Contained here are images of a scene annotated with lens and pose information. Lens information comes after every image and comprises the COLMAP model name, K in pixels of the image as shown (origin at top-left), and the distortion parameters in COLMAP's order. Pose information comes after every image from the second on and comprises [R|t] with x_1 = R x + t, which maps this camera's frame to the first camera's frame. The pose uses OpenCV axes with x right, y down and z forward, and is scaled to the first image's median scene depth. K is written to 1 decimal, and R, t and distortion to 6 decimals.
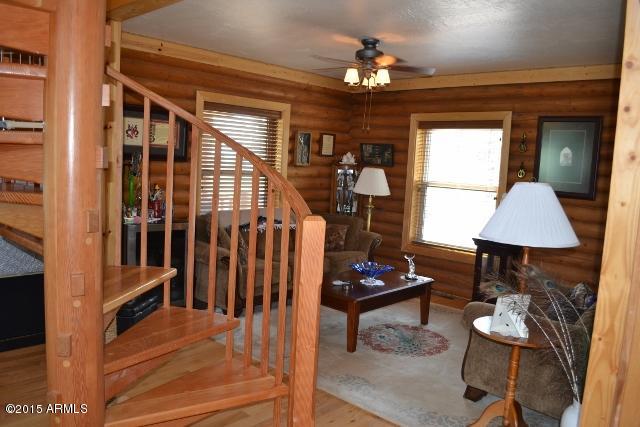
lens RADIAL K [[513.3, 0, 318.6], [0, 513.3, 213.3], [0, 0, 1]] dist [-0.081269, 0.004453]
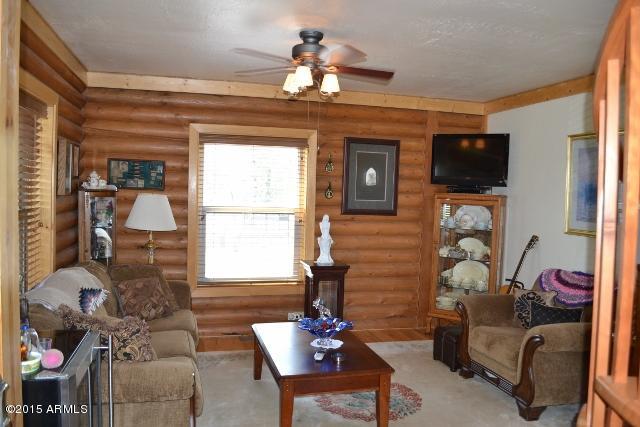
lens RADIAL K [[513.3, 0, 320.0], [0, 513.3, 214.2], [0, 0, 1]] dist [-0.081269, 0.004453]
pose [[0.520535, -0.075980, 0.850453, -0.421402], [0.086313, 0.995613, 0.036119, -0.069715], [-0.849466, 0.054604, 0.524810, 0.446839]]
